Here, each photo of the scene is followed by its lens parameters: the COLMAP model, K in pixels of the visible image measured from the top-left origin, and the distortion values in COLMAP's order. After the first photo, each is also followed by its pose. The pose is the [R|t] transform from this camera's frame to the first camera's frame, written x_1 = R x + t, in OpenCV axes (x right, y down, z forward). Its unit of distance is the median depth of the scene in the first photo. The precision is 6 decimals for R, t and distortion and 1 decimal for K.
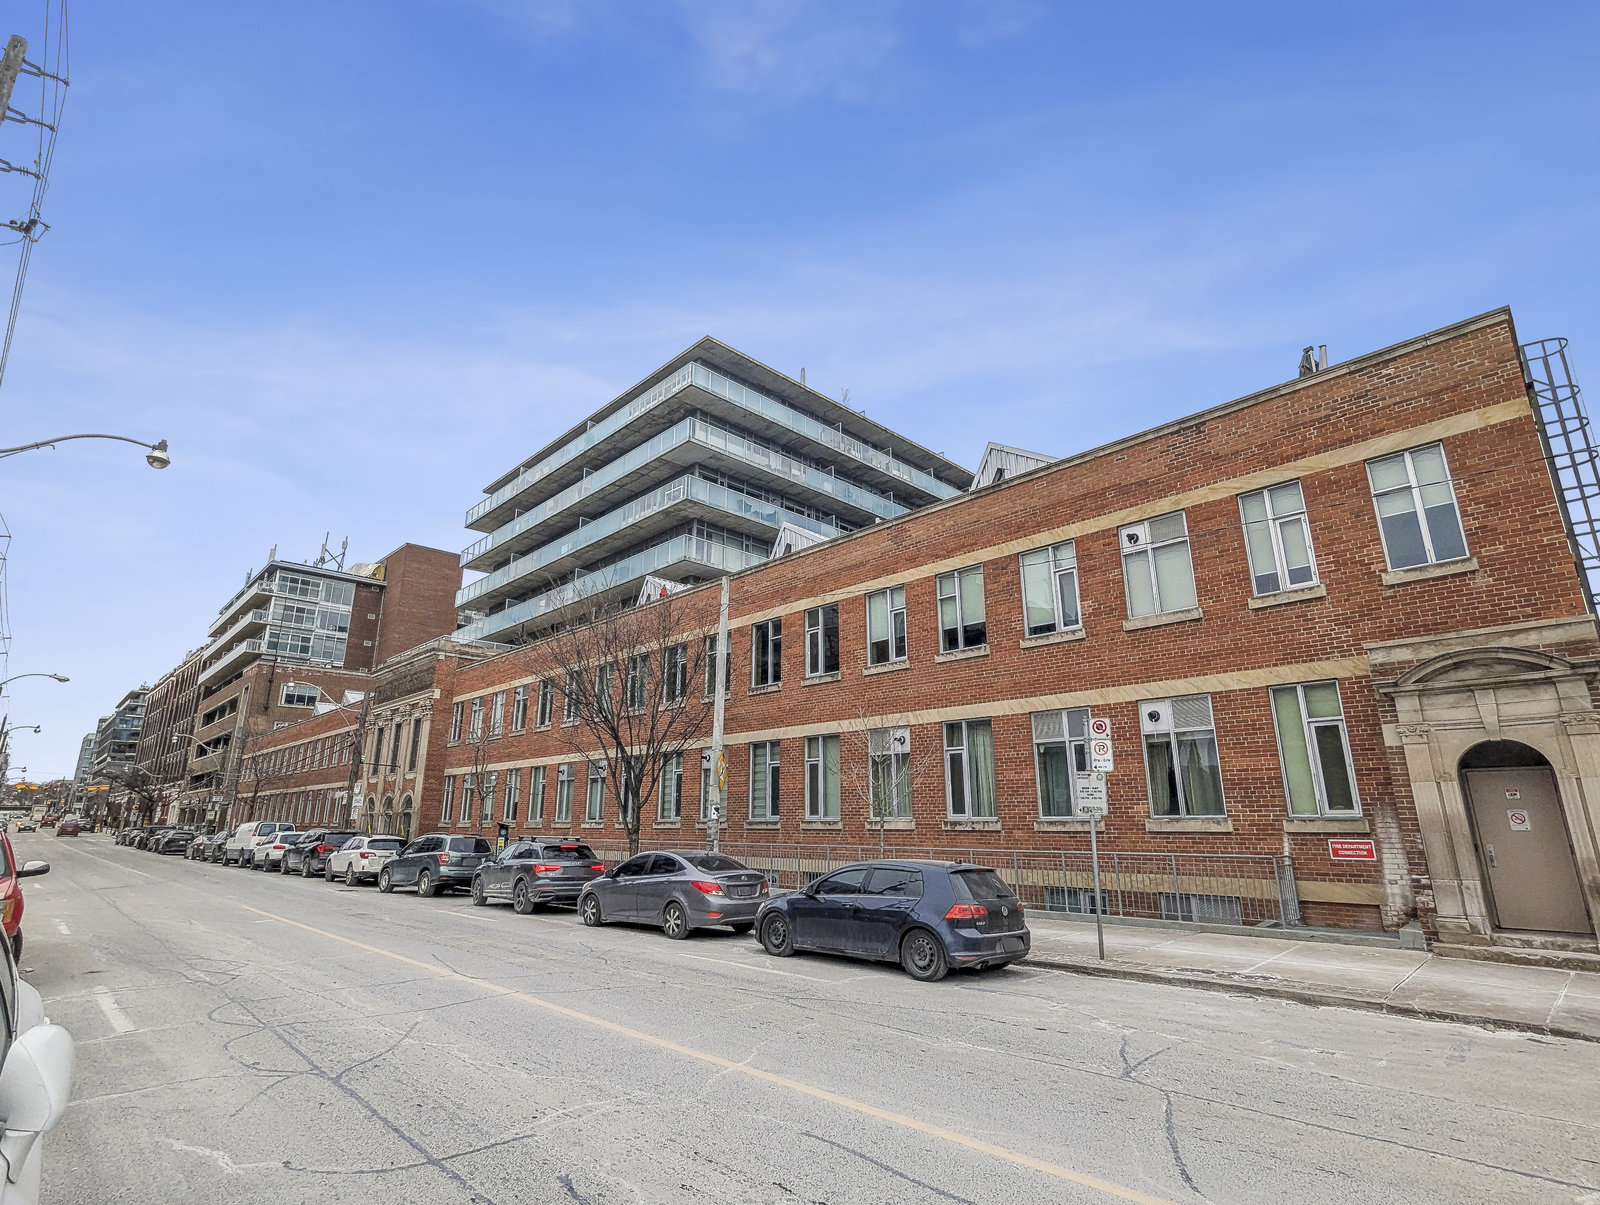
lens RADIAL K [[776.3, 0, 800.8], [0, 776.3, 612.0], [0, 0, 1]] dist [-0.010533, 0.003426]
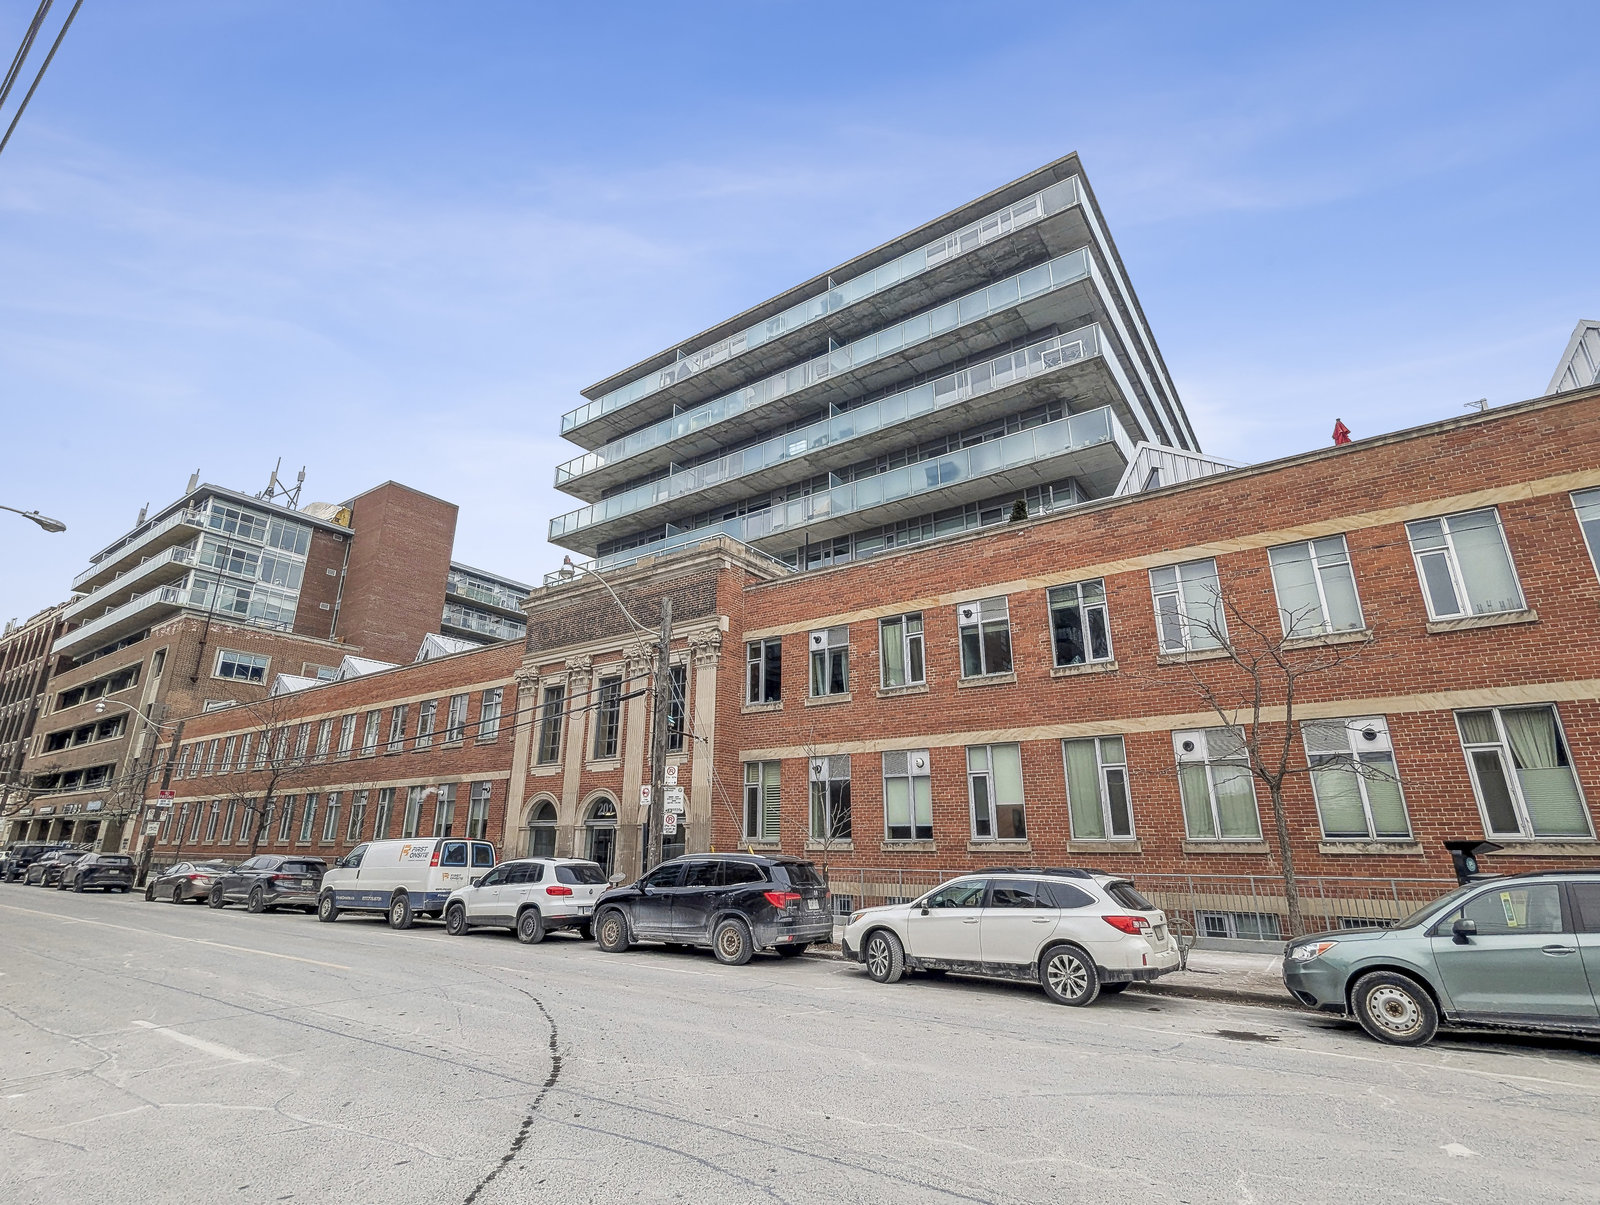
lens RADIAL K [[776.3, 0, 796.0], [0, 776.3, 609.9], [0, 0, 1]] dist [-0.010533, 0.003426]
pose [[0.985401, 0.064673, 0.157486, -0.506514], [-0.057868, 0.997197, -0.047421, 0.119419], [-0.160112, 0.037615, 0.986382, 0.403778]]
